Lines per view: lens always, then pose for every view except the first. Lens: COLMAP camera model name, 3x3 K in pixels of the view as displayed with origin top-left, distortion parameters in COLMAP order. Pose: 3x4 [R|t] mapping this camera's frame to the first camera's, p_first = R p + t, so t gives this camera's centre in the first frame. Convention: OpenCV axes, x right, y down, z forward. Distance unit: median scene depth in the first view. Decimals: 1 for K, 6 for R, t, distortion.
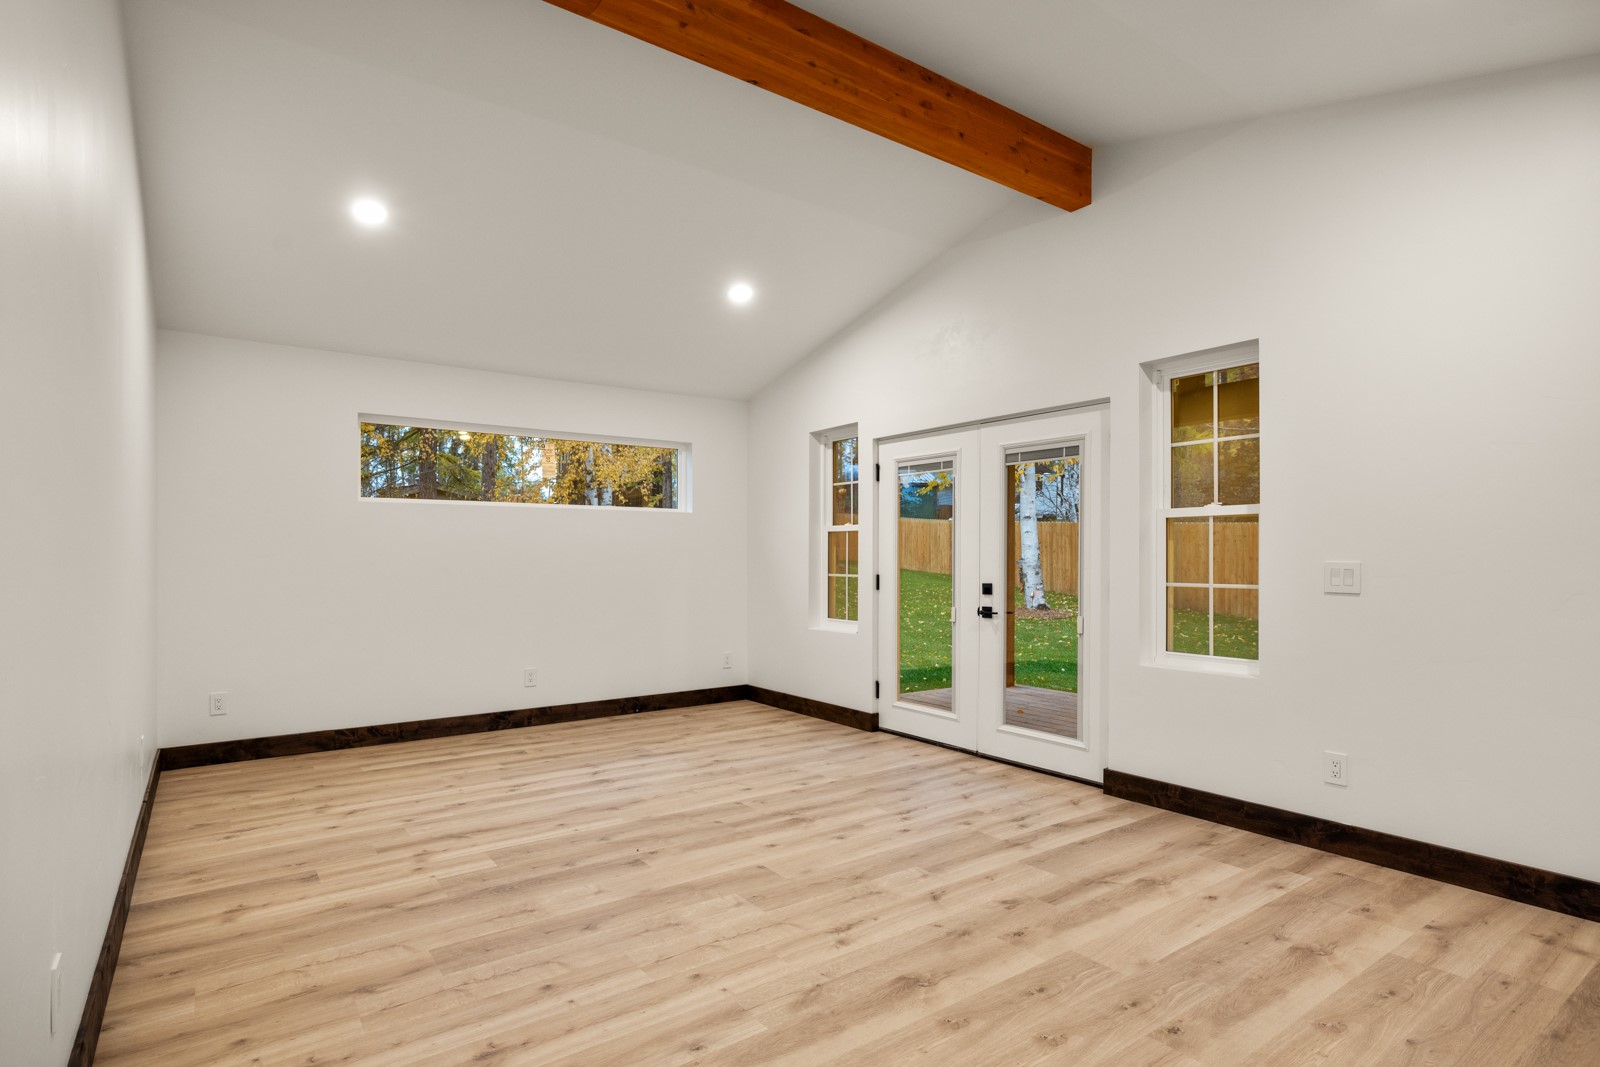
lens RADIAL K [[809.8, 0, 800.0], [0, 809.8, 533.5], [0, 0, 1]] dist [-0.001030, -0.000527]
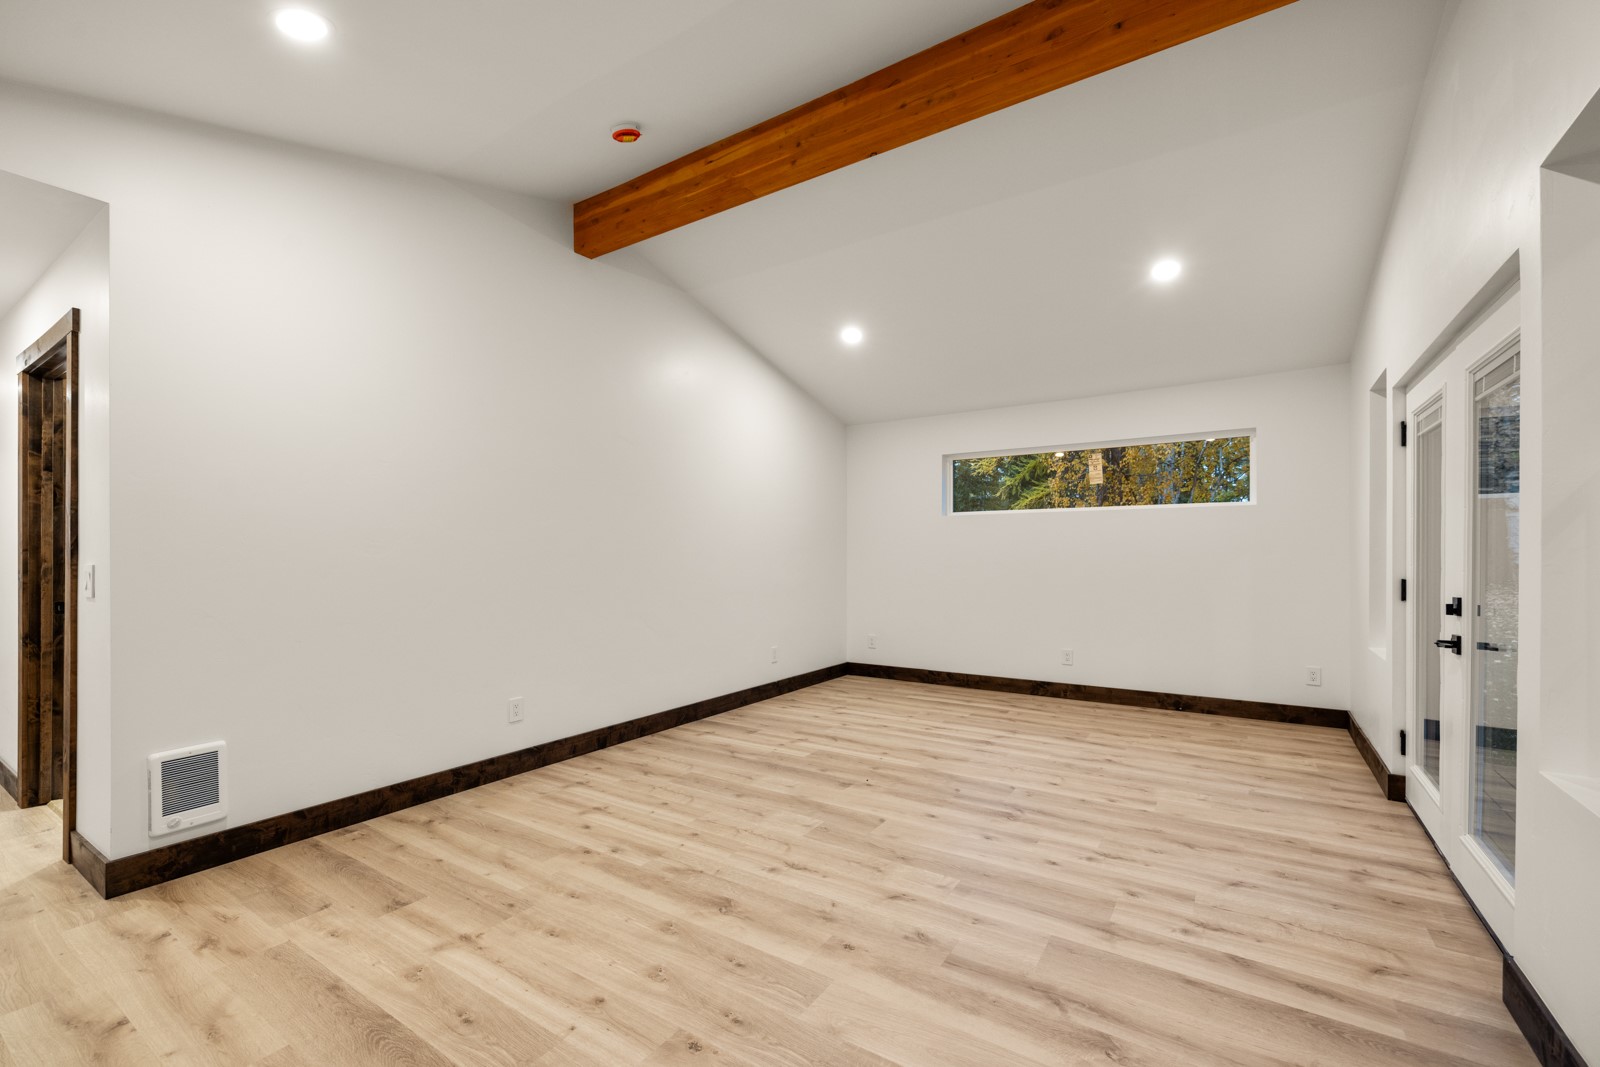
lens RADIAL K [[670.0, 0, 796.6], [0, 670.0, 539.9], [0, 0, 1]] dist [0.000464, 0.000096]
pose [[0.359014, -0.020245, -0.933113, 0.736983], [0.029362, 0.999515, -0.010389, 0.010387], [0.932870, -0.023668, 0.359434, 0.487374]]
